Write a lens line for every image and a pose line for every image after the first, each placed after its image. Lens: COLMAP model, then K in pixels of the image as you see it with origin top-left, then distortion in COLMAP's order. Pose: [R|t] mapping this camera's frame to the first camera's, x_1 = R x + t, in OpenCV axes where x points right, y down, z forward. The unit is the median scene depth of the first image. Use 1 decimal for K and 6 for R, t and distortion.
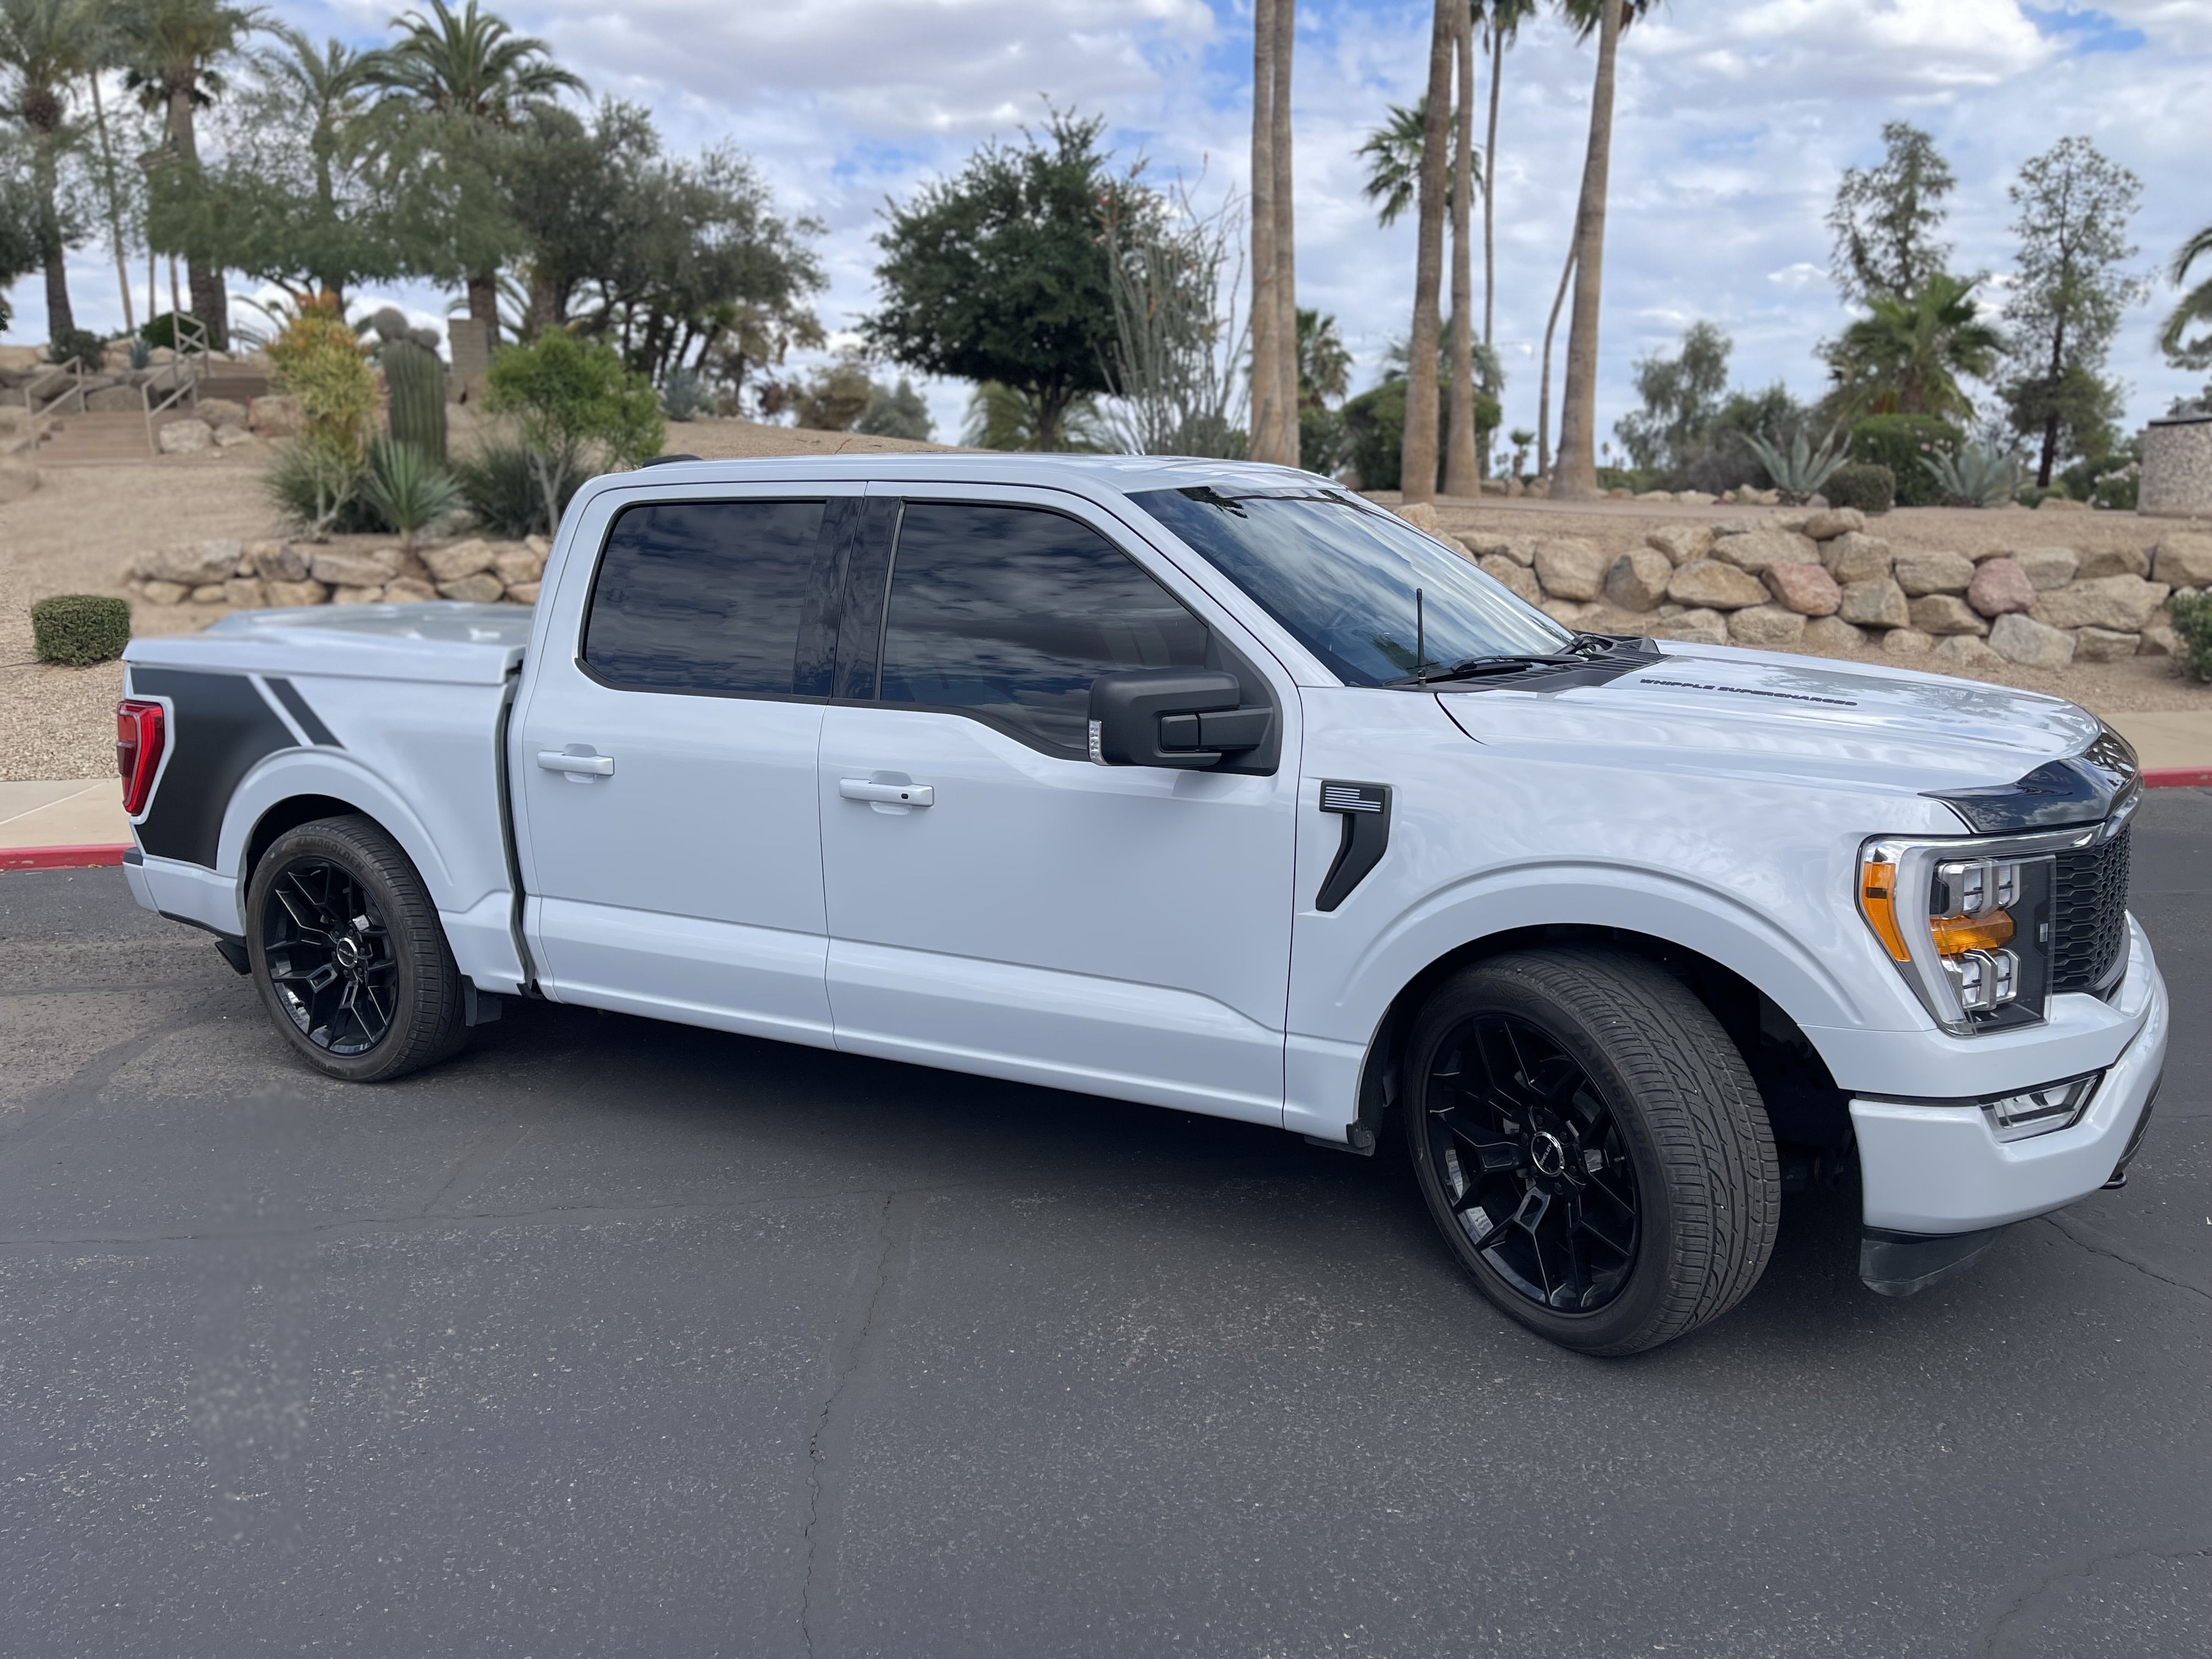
lens RADIAL K [[1653.8, 0, 1152.5], [0, 1653.8, 825.7], [0, 0, 1]] dist [0.044571, -0.035759]
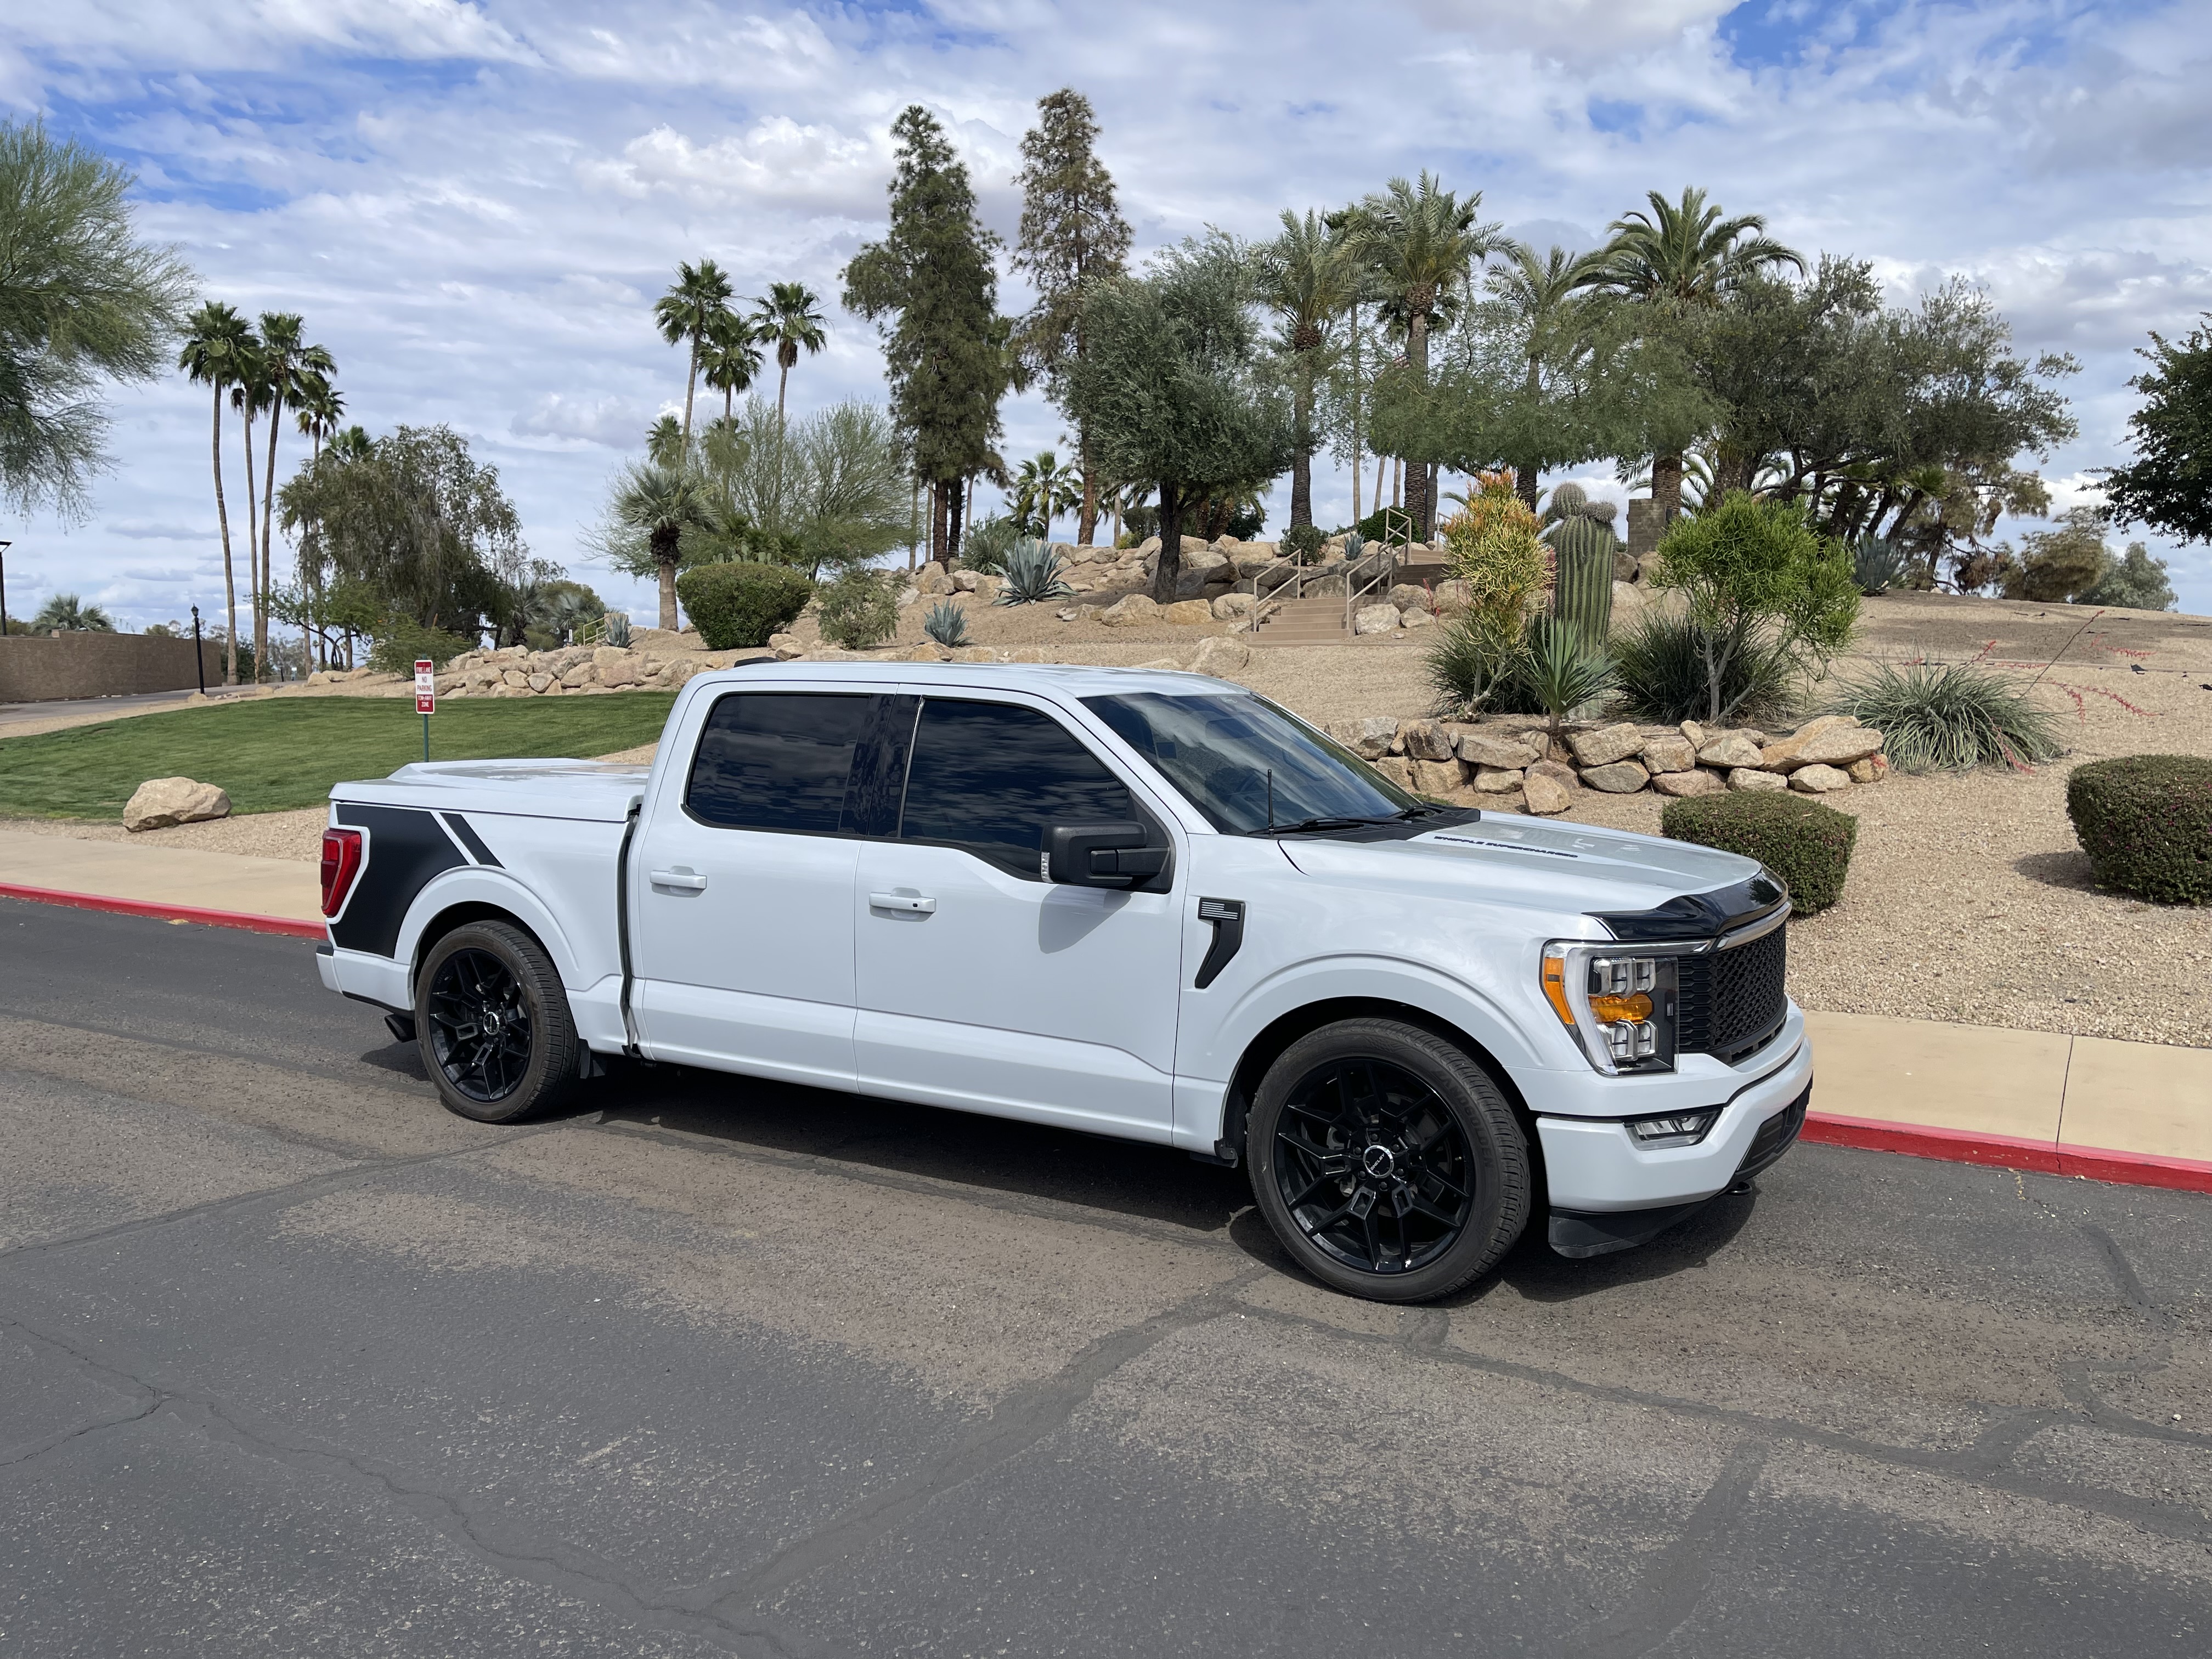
lens RADIAL K [[1631.0, 0, 1106.0], [0, 1631.0, 829.5], [0, 0, 1]] dist [0.060722, -0.059721]
pose [[0.998840, 0.025106, -0.041092, 0.054276], [-0.028942, 0.995000, -0.095585, 0.036918], [0.038487, 0.096664, 0.994573, -0.305917]]
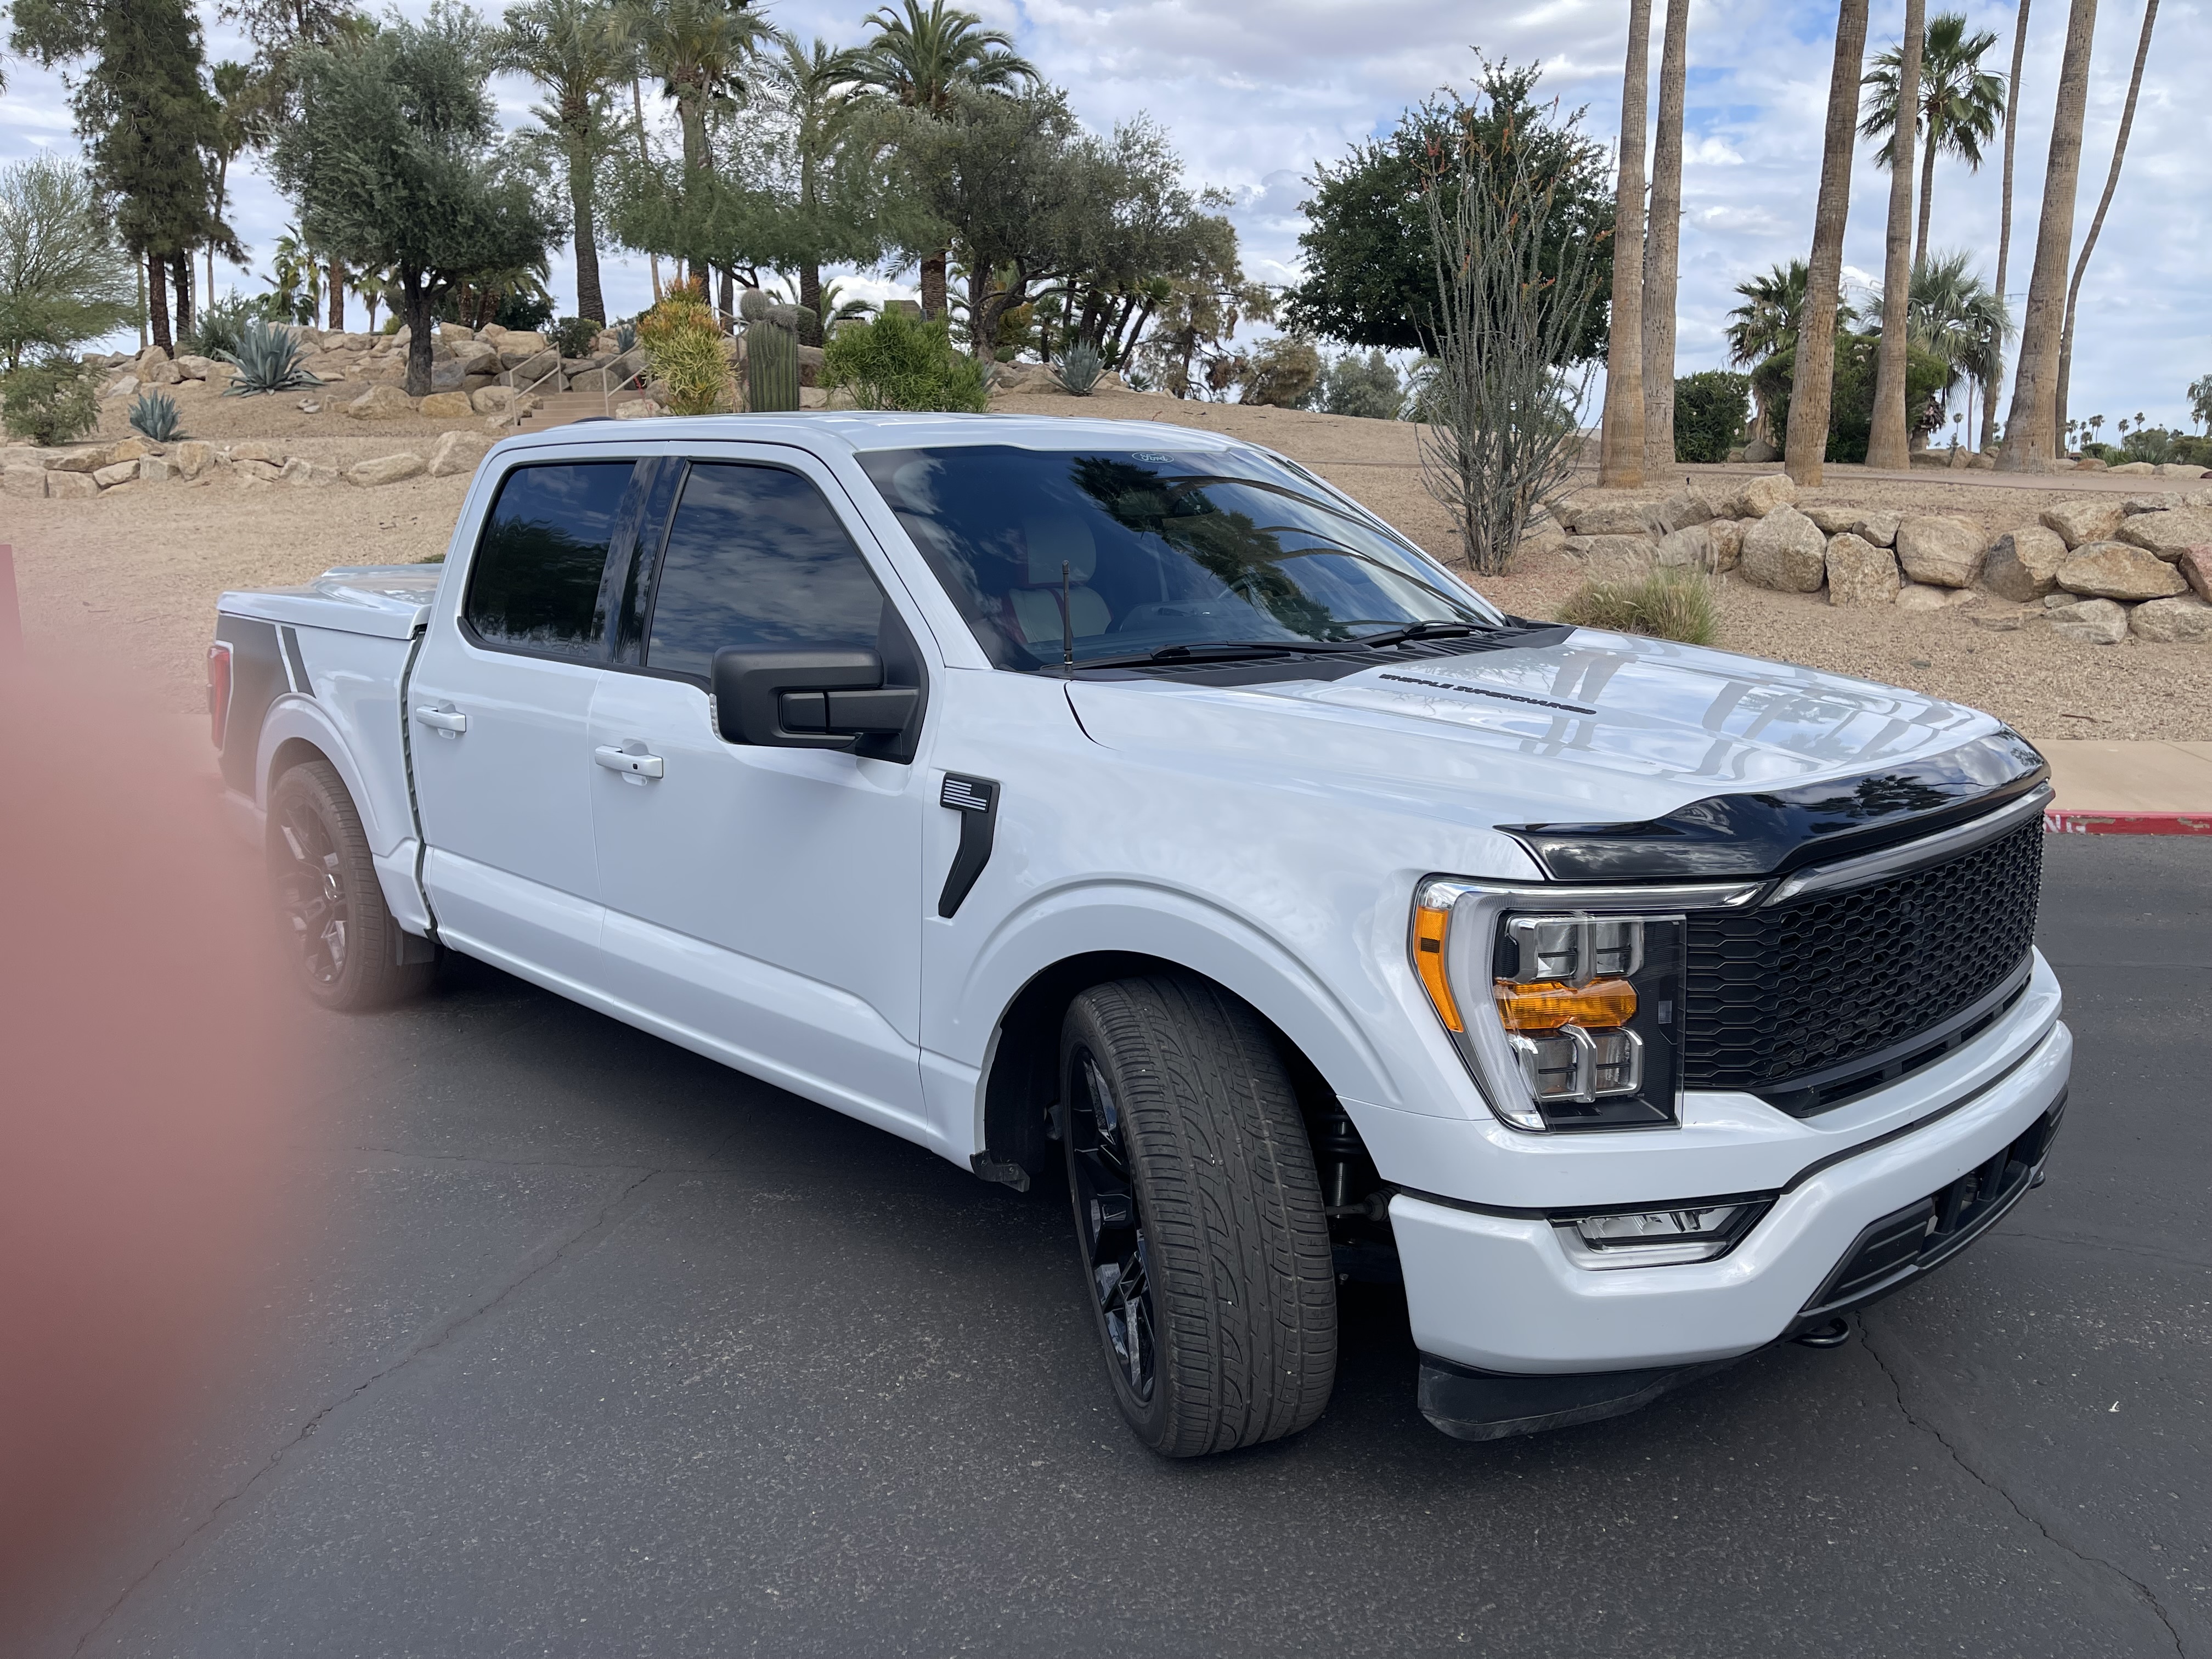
lens RADIAL K [[1669.4, 0, 1106.0], [0, 1669.4, 829.5], [0, 0, 1]] dist [0.044285, -0.028850]
pose [[0.961106, 0.061170, -0.269321, 0.303792], [-0.056849, 0.998099, 0.023821, -0.015985], [0.270266, -0.007584, 0.962756, 0.103944]]
